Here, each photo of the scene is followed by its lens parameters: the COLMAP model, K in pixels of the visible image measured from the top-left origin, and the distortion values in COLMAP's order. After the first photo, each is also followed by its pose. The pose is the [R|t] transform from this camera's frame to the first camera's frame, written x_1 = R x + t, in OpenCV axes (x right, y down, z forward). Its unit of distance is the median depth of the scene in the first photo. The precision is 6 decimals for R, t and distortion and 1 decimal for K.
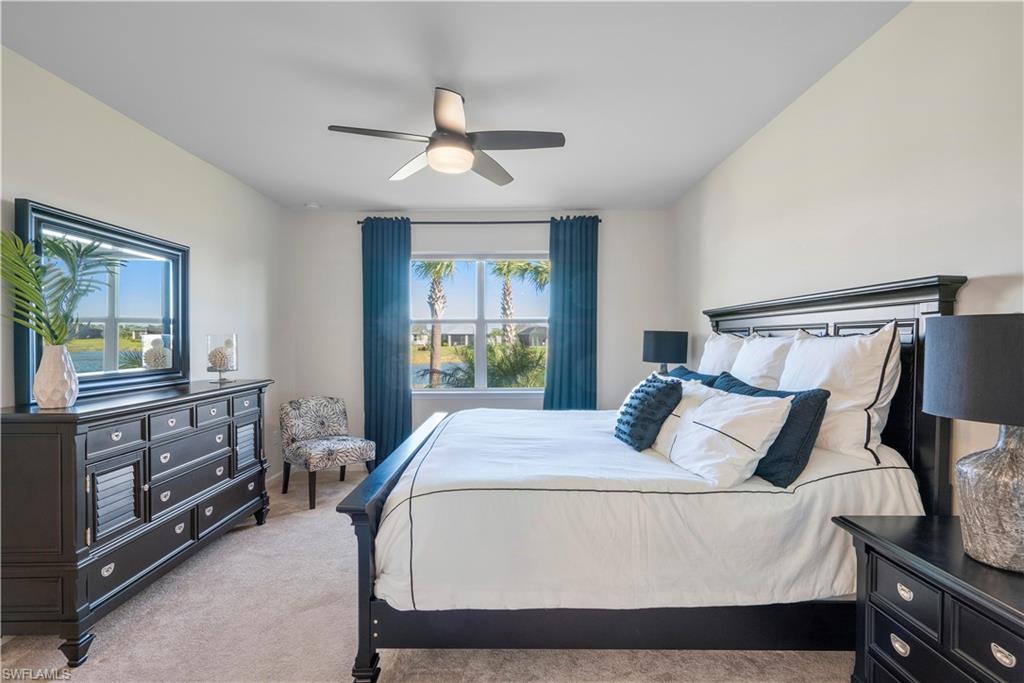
lens RADIAL K [[469.0, 0, 510.4], [0, 469.0, 337.9], [0, 0, 1]] dist [-0.009488, 0.005120]
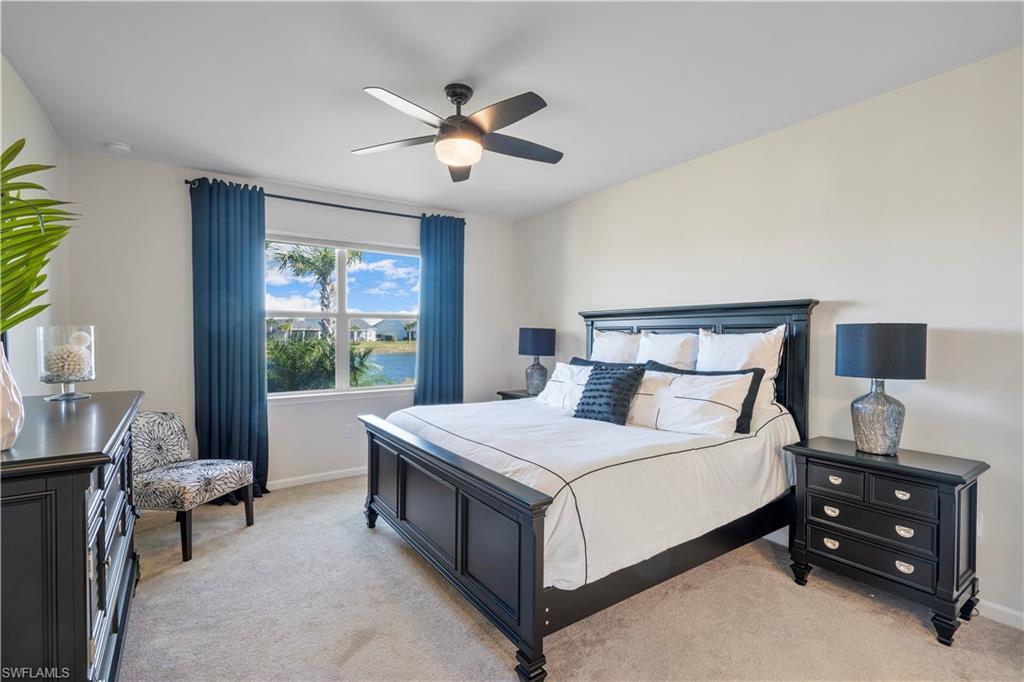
lens RADIAL K [[469.0, 0, 505.5], [0, 469.0, 335.7], [0, 0, 1]] dist [-0.009488, 0.005120]
pose [[0.823285, 0.002589, 0.567623, -0.395507], [-0.004554, 0.999988, 0.002044, 0.001636], [-0.567610, -0.004267, 0.823286, 0.087630]]
